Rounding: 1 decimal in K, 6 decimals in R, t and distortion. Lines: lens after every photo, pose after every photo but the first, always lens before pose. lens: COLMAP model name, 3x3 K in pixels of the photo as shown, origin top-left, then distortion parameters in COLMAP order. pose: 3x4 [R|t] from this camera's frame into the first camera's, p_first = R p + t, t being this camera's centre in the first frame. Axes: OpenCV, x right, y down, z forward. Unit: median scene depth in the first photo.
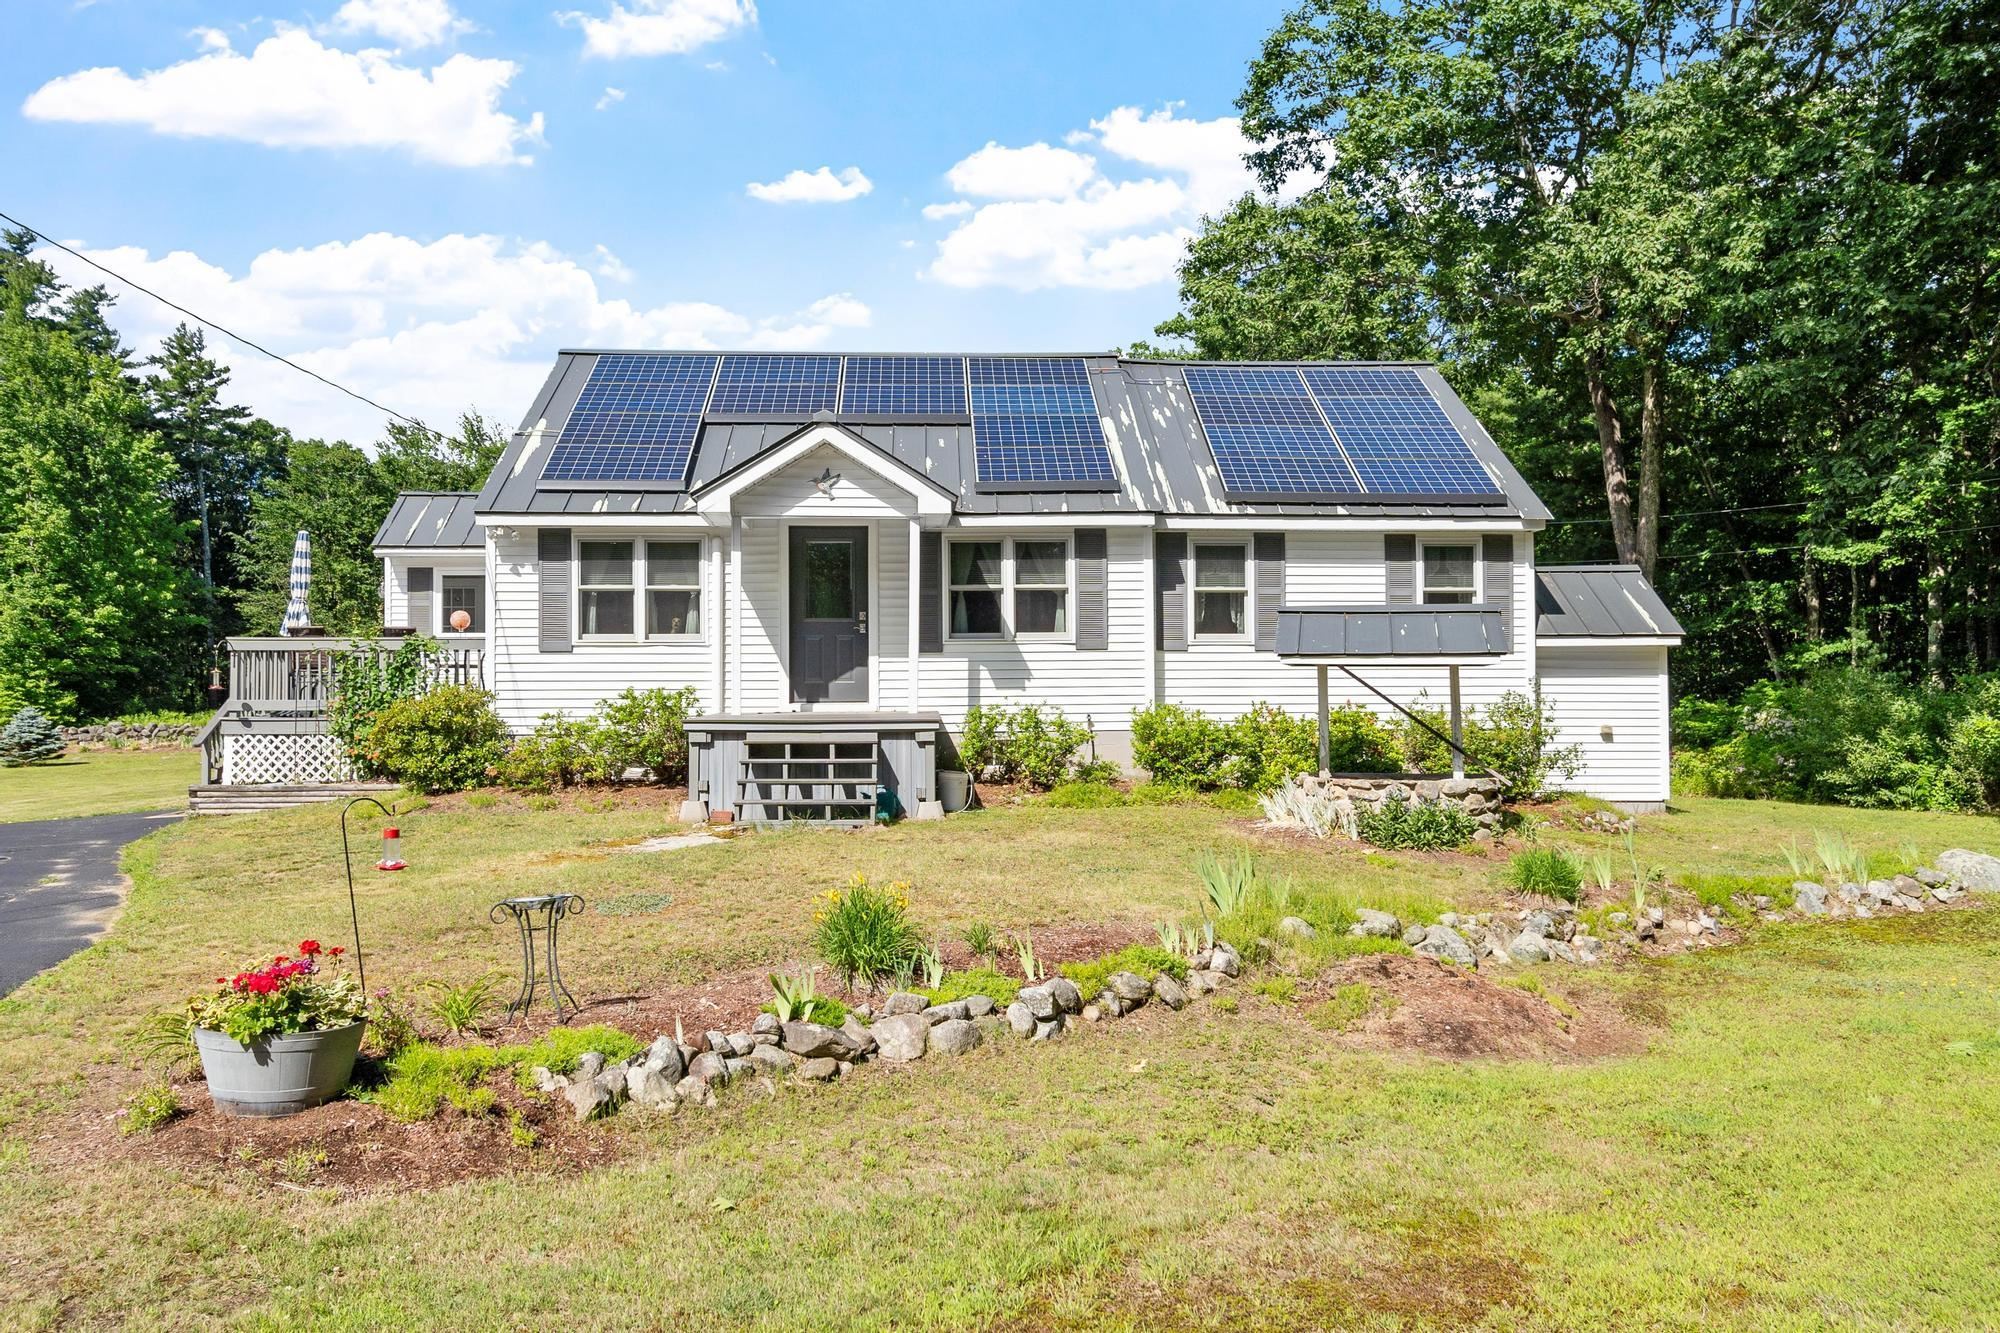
lens RADIAL K [[1538.8, 0, 1006.1], [0, 1538.8, 653.5], [0, 0, 1]] dist [-0.001027, 0.004629]
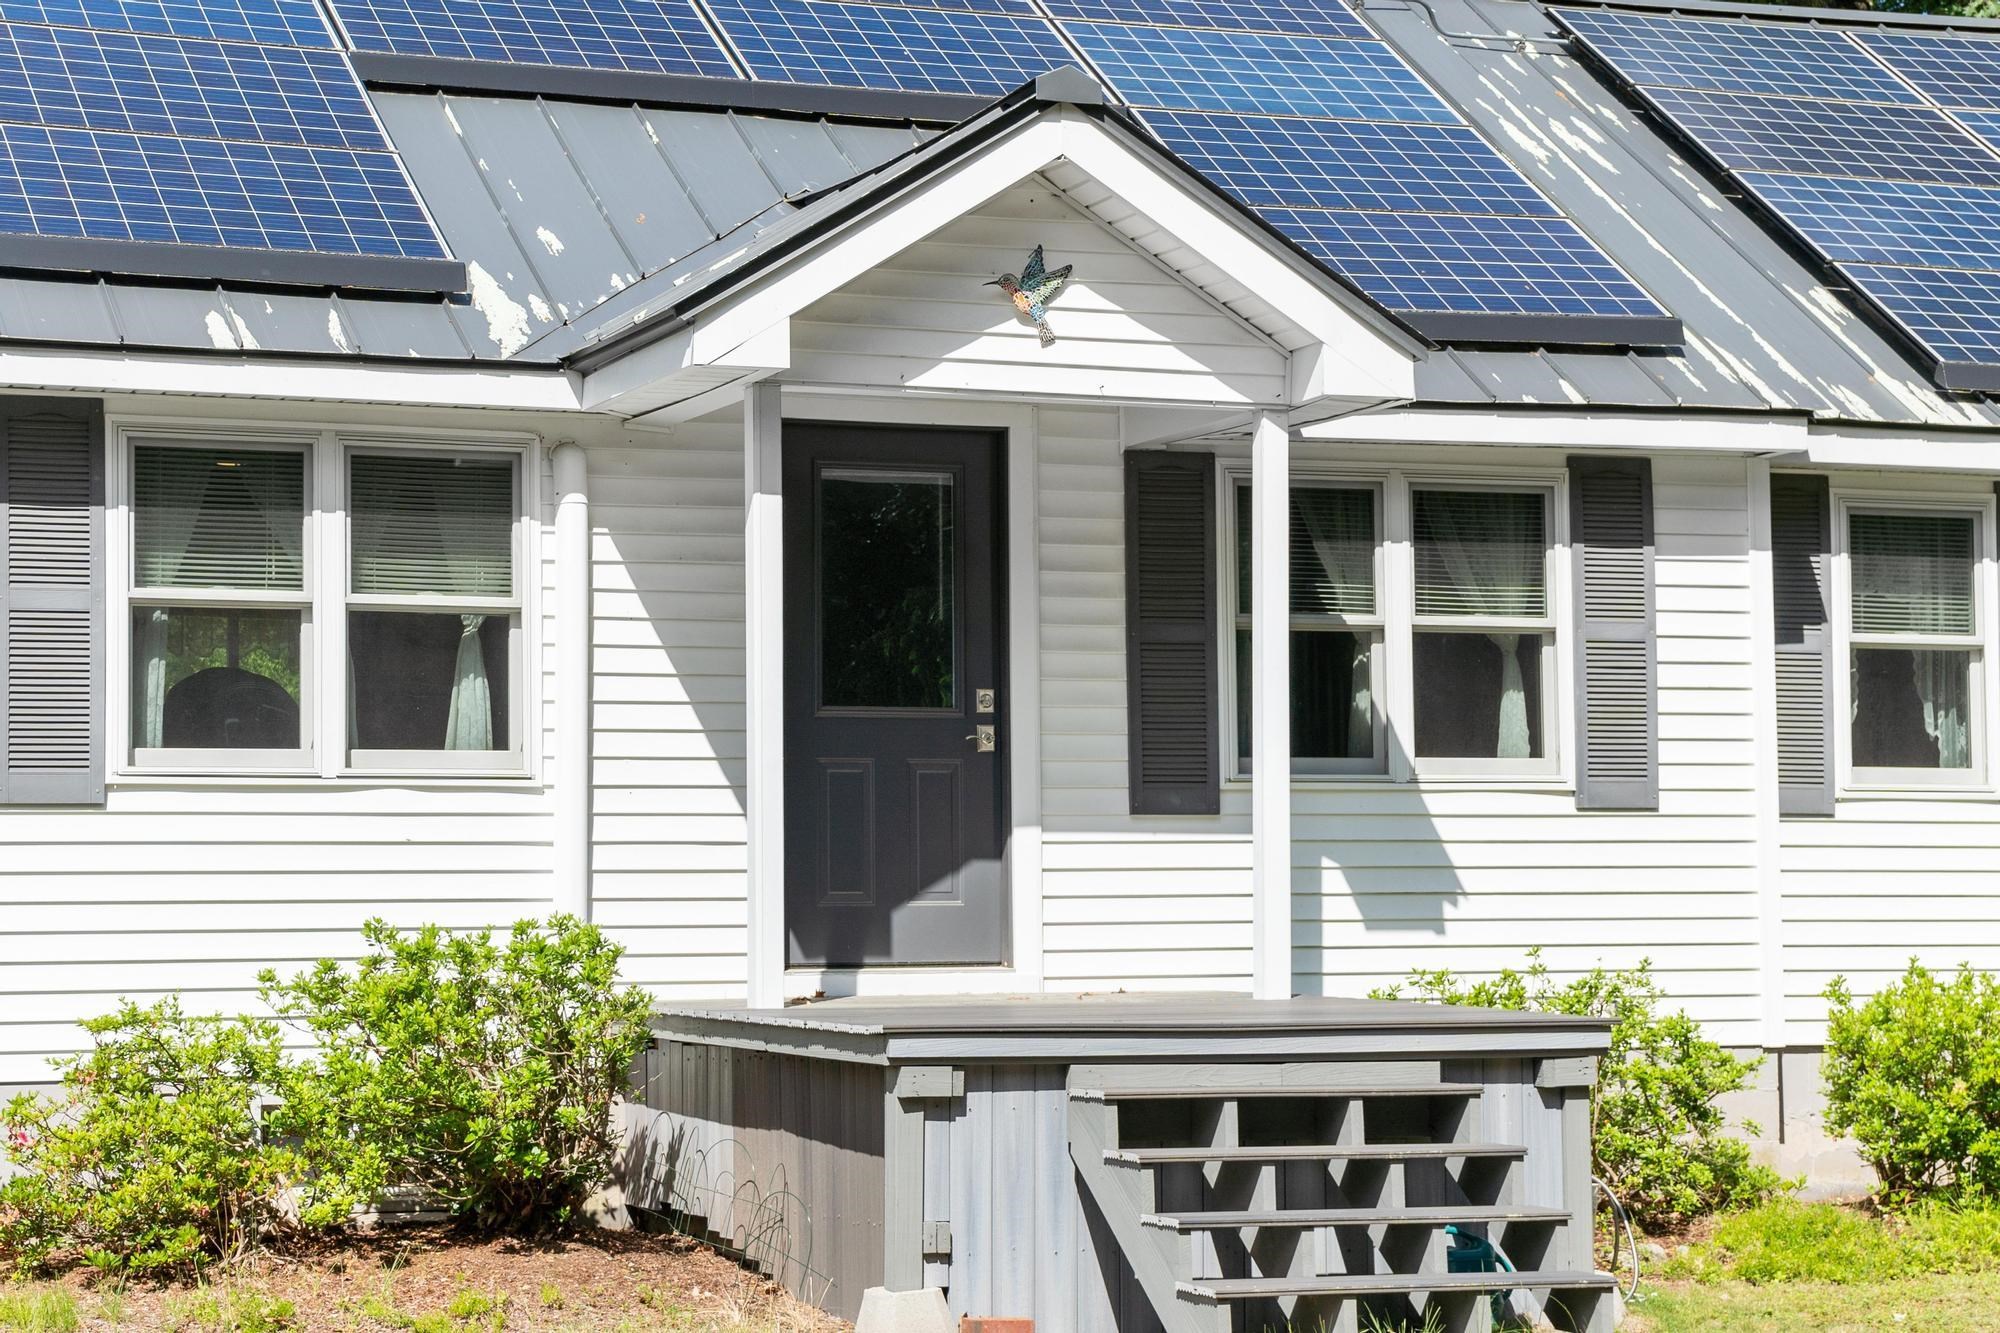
lens RADIAL K [[4294.0, 0, 998.6], [0, 4294.0, 680.7], [0, 0, 1]] dist [0.203054, 0.000000]
pose [[0.950511, 0.015586, 0.310299, -0.376385], [-0.005406, 0.999419, -0.033639, 0.001809], [-0.310643, 0.030297, 0.950044, 0.131491]]
